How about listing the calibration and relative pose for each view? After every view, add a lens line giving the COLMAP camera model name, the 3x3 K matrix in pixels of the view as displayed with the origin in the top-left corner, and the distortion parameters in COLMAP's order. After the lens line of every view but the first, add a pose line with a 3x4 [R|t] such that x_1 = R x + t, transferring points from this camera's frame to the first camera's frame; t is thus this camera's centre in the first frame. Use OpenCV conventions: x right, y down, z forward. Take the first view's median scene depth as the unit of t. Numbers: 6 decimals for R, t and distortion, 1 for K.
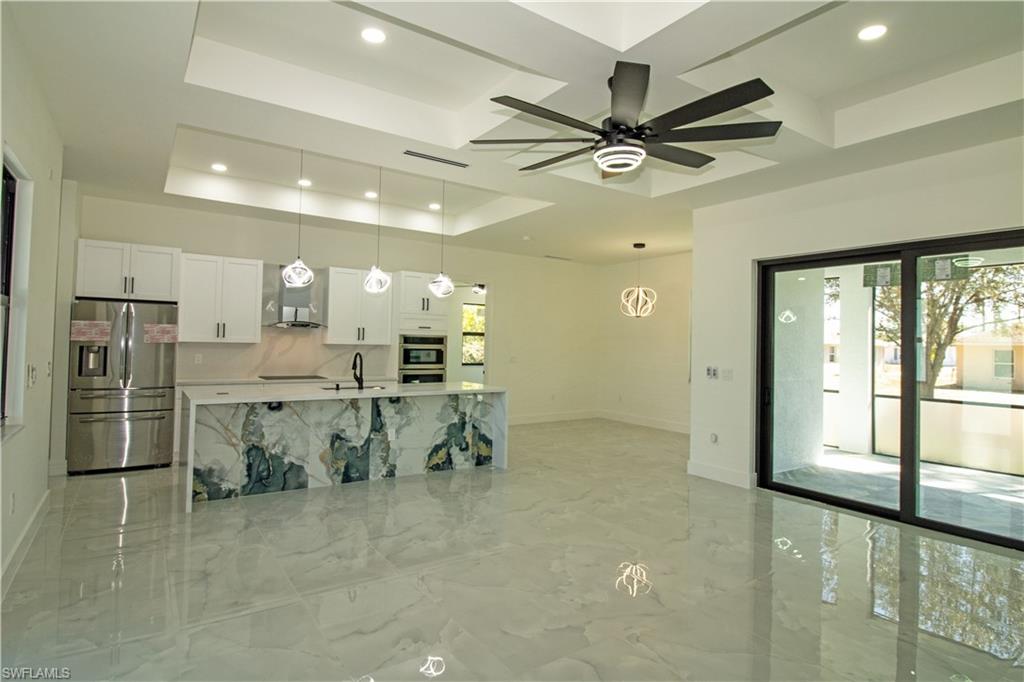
lens RADIAL K [[541.2, 0, 515.3], [0, 541.2, 333.4], [0, 0, 1]] dist [0.004677, -0.013135]
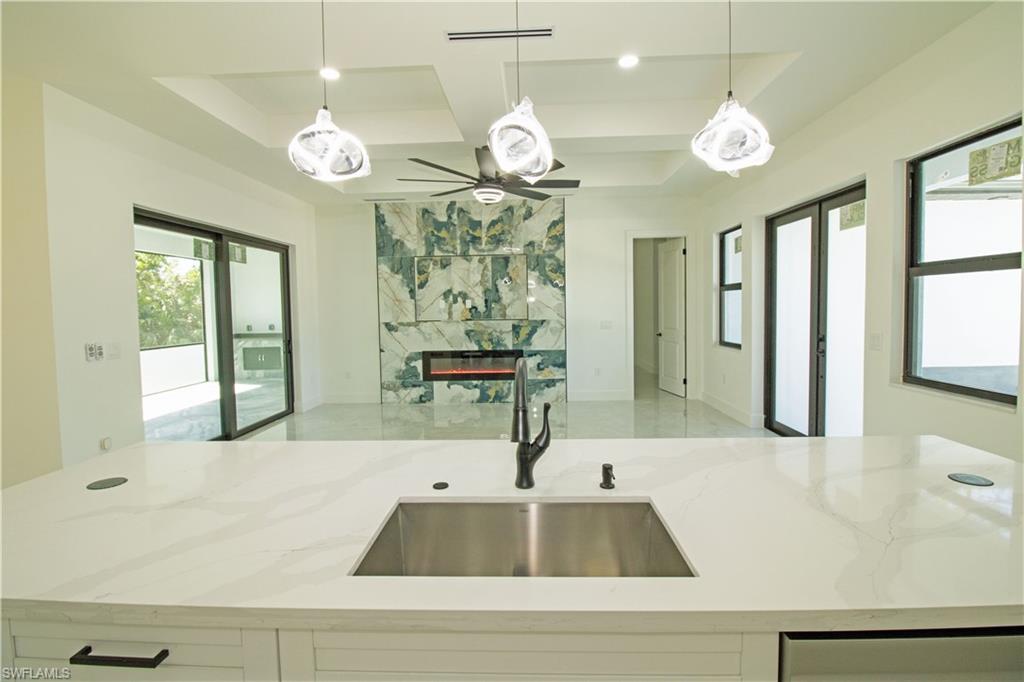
lens RADIAL K [[470.9, 0, 514.2], [0, 470.9, 329.5], [0, 0, 1]] dist [-0.006045, -0.002372]
pose [[-0.801942, -0.035383, 0.596354, -0.425980], [-0.010045, 0.998902, 0.045758, 0.012662], [-0.597318, 0.030705, -0.801417, 1.210368]]
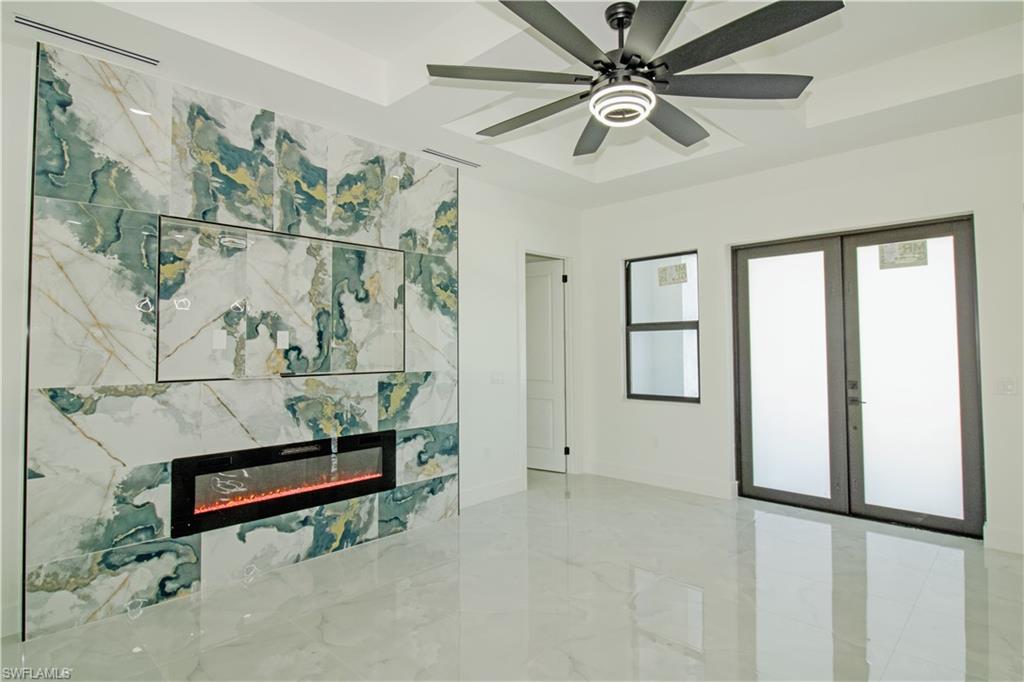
lens RADIAL K [[541.2, 0, 523.4], [0, 541.2, 327.5], [0, 0, 1]] dist [0.004677, -0.013135]
pose [[-0.978359, -0.021542, -0.205792, 0.277053], [-0.009253, 0.998126, -0.060493, 0.025048], [0.206709, -0.057280, -0.976724, 0.978902]]
